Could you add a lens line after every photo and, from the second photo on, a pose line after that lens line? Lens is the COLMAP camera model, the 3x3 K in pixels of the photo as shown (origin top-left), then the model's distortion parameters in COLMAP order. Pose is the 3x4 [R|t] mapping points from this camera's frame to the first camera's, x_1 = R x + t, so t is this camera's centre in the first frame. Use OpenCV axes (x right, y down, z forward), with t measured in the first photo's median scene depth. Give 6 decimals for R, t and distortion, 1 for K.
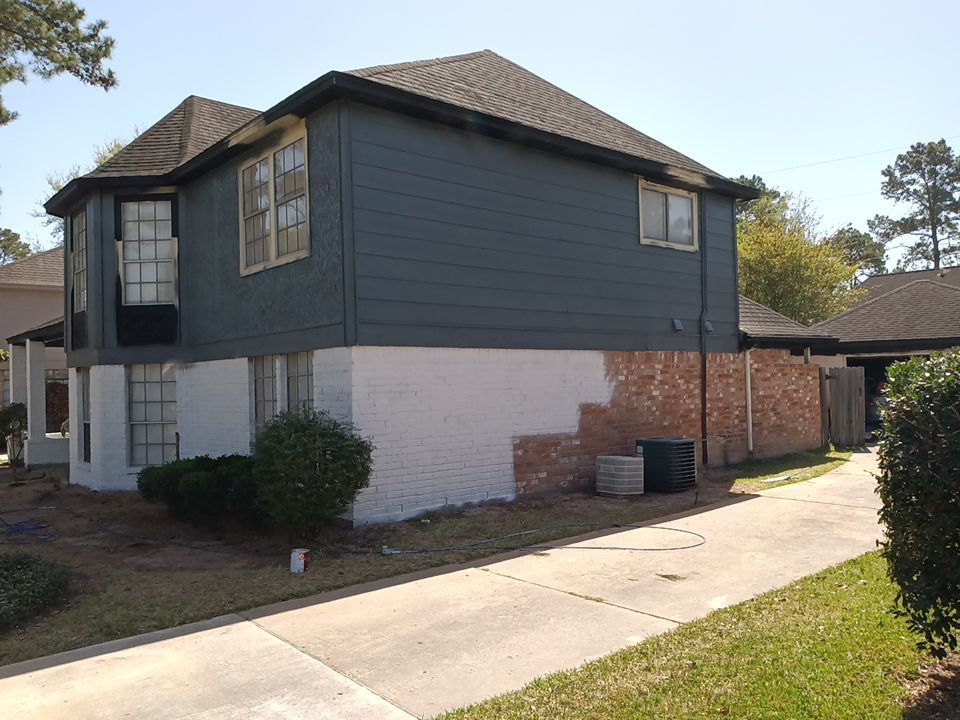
lens RADIAL K [[760.9, 0, 480.0], [0, 760.9, 360.0], [0, 0, 1]] dist [0.051720, -0.109514]
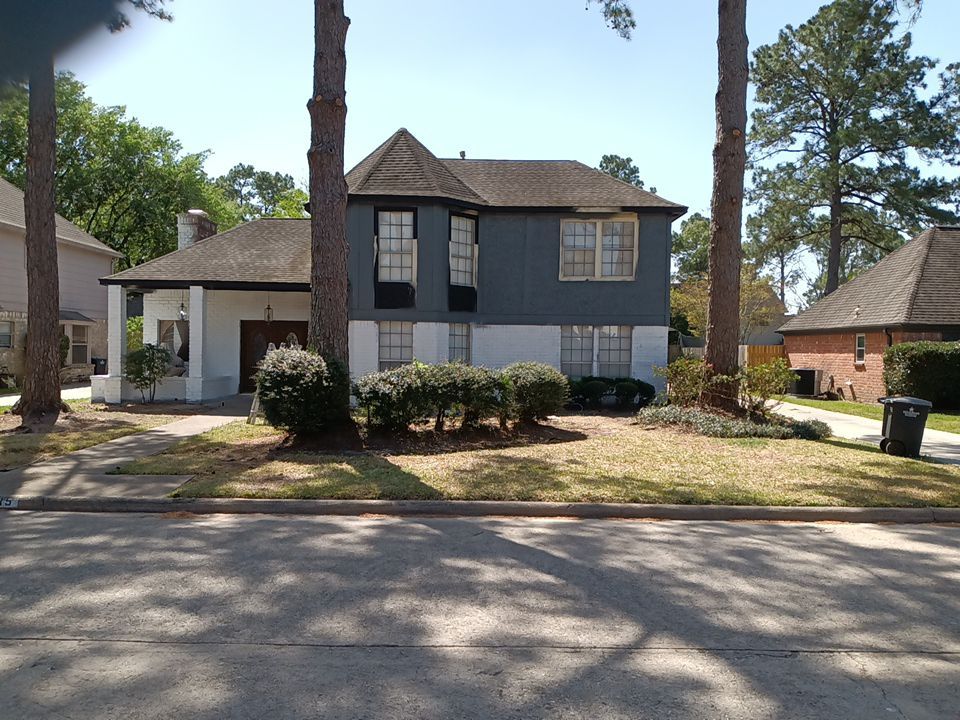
lens RADIAL K [[749.4, 0, 464.7], [0, 749.4, 365.6], [0, 0, 1]] dist [0.096345, -0.175083]
pose [[0.671565, 0.023304, 0.740579, -1.563585], [-0.055403, 0.998287, 0.018826, 0.063568], [-0.738871, -0.053673, 0.671706, -0.041390]]
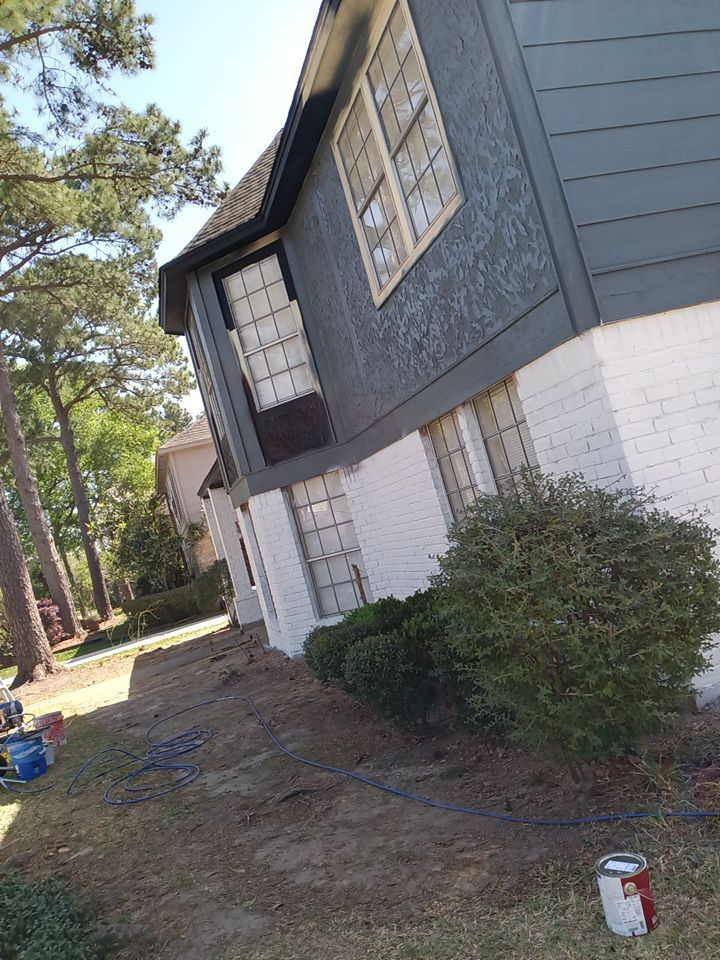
lens RADIAL K [[760.9, 0, 360.0], [0, 760.9, 480.0], [0, 0, 1]] dist [0.051720, -0.109514]
pose [[0.878615, -0.234243, -0.416133, -0.084351], [0.250886, 0.967899, -0.015119, 0.029920], [0.406316, -0.091118, 0.909178, 0.359415]]
